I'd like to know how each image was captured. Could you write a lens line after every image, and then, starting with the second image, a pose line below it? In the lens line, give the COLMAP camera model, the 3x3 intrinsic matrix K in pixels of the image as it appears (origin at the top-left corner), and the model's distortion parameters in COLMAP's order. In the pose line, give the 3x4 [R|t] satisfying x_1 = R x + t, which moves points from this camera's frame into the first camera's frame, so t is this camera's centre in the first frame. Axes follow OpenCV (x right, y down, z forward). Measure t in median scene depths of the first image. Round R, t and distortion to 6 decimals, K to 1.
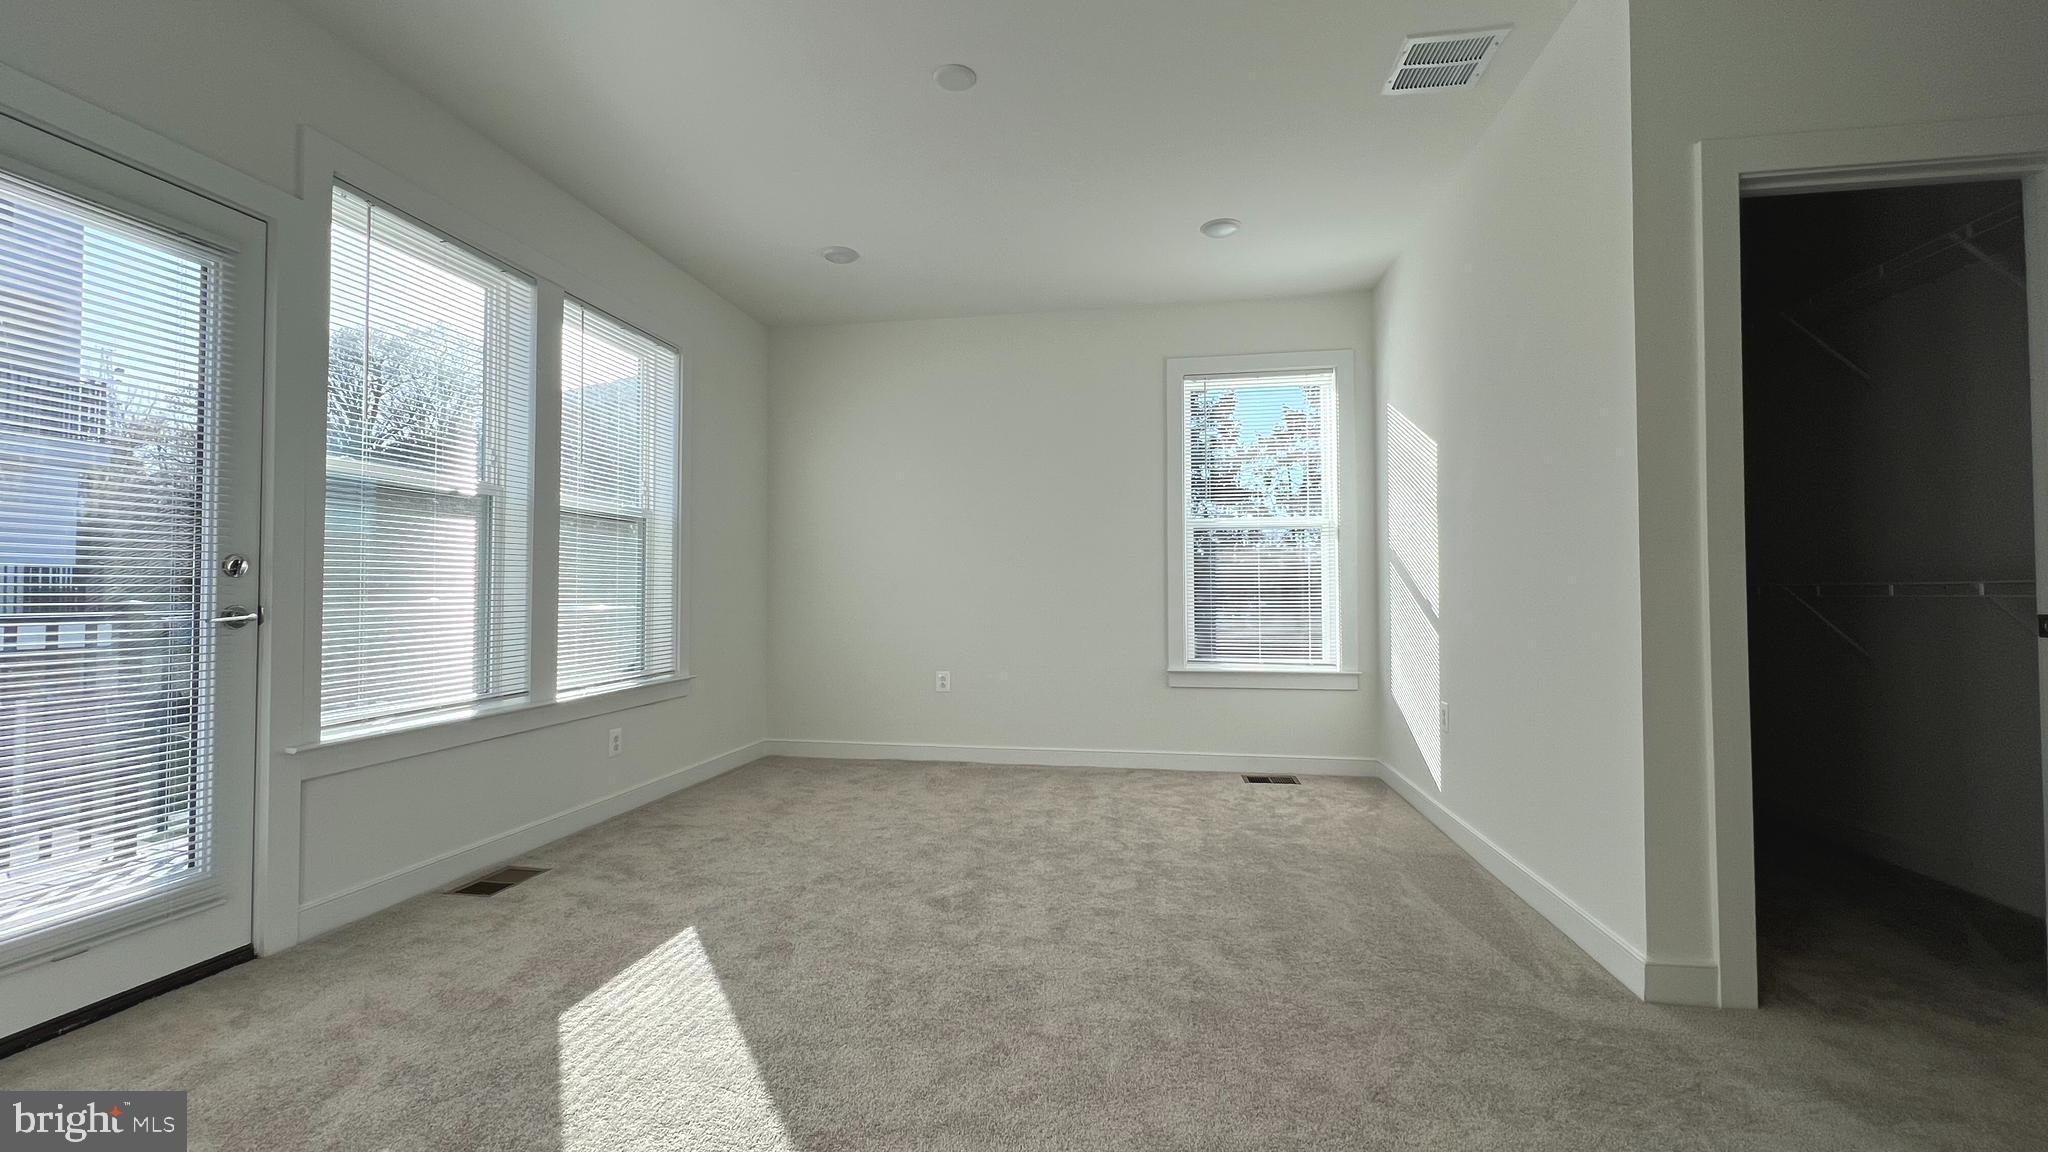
lens RADIAL K [[821.1, 0, 1024.0], [0, 821.1, 576.0], [0, 0, 1]] dist [-0.001496, -0.000019]
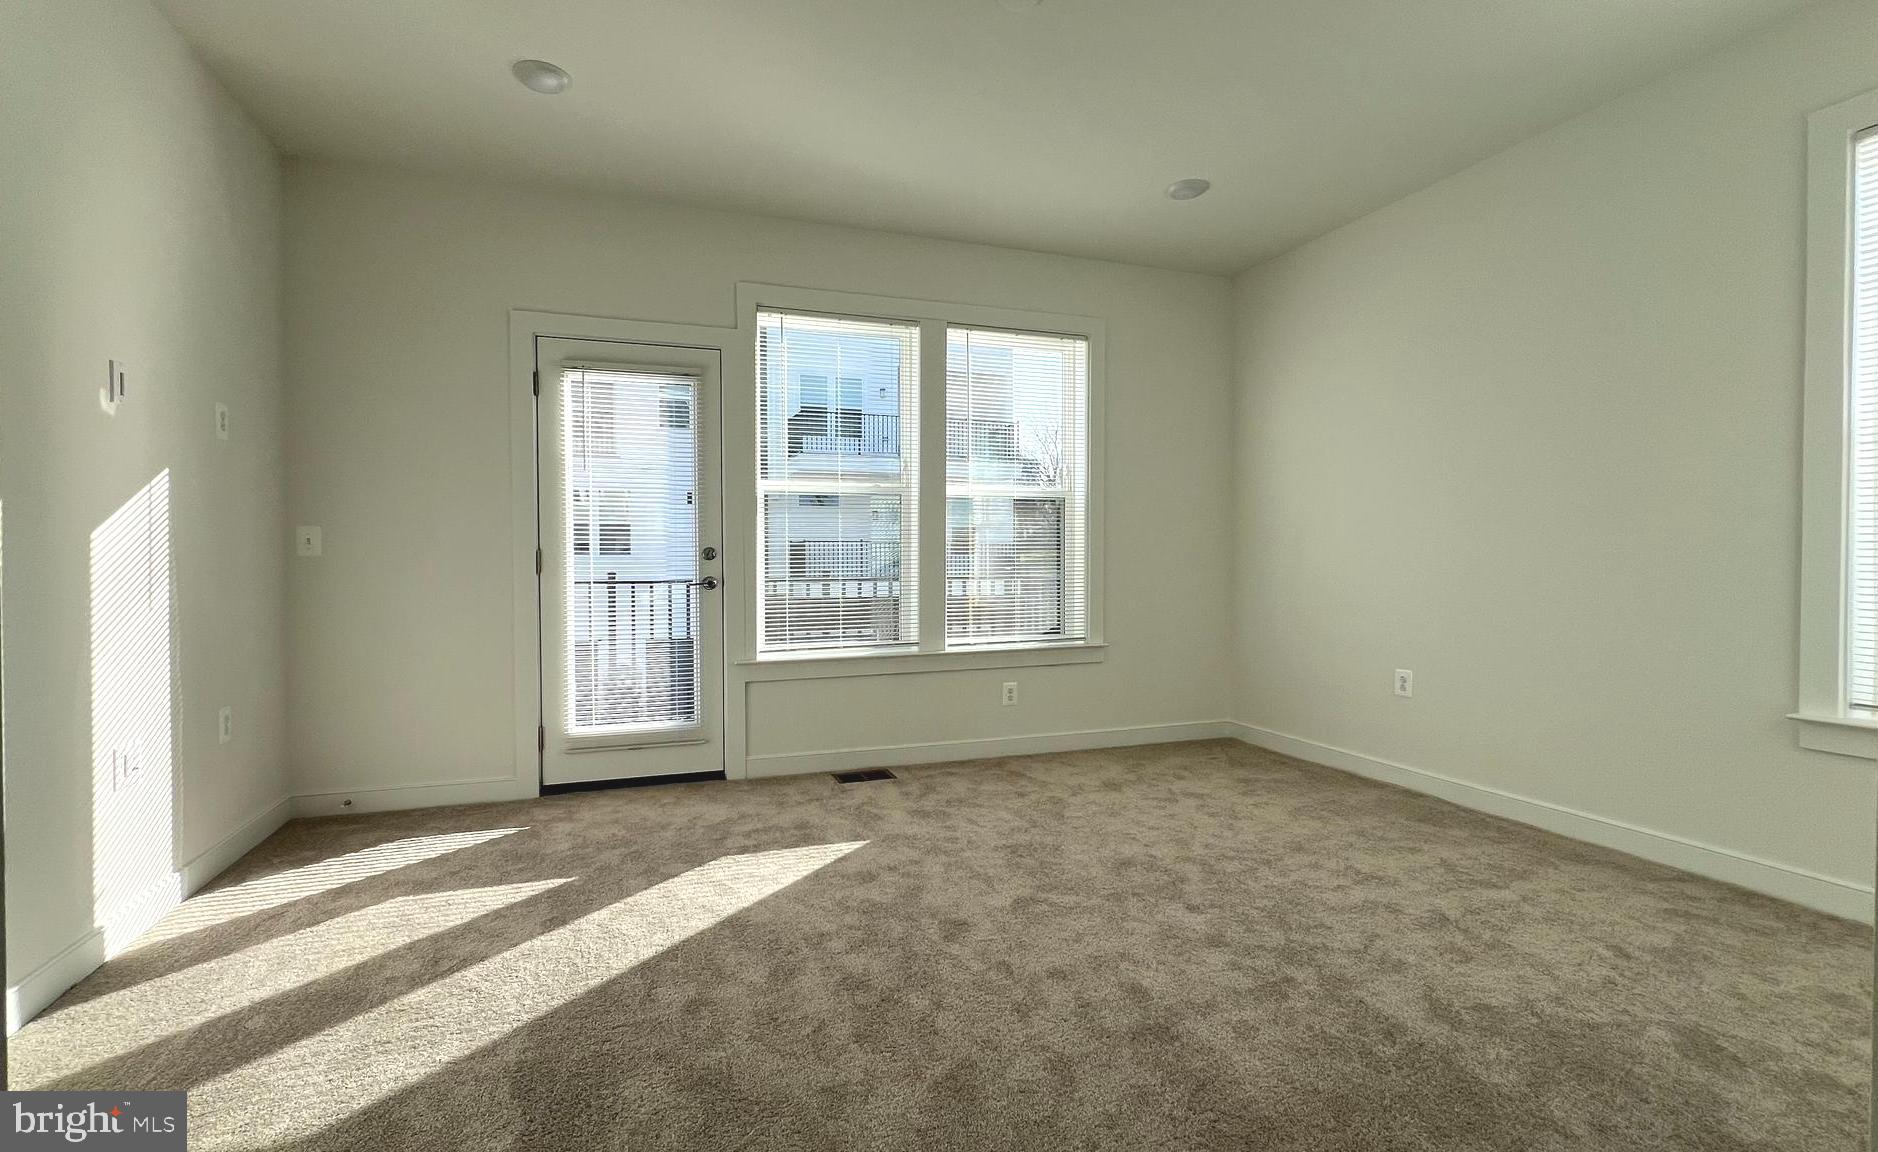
lens RADIAL K [[830.3, 0, 911.1], [0, 830.3, 572.2], [0, 0, 1]] dist [0.001084, 0.000052]
pose [[0.476258, 0.012402, -0.879218, 0.575792], [0.022363, 0.999406, 0.026211, -0.006224], [0.879021, -0.032145, 0.475698, 0.385600]]
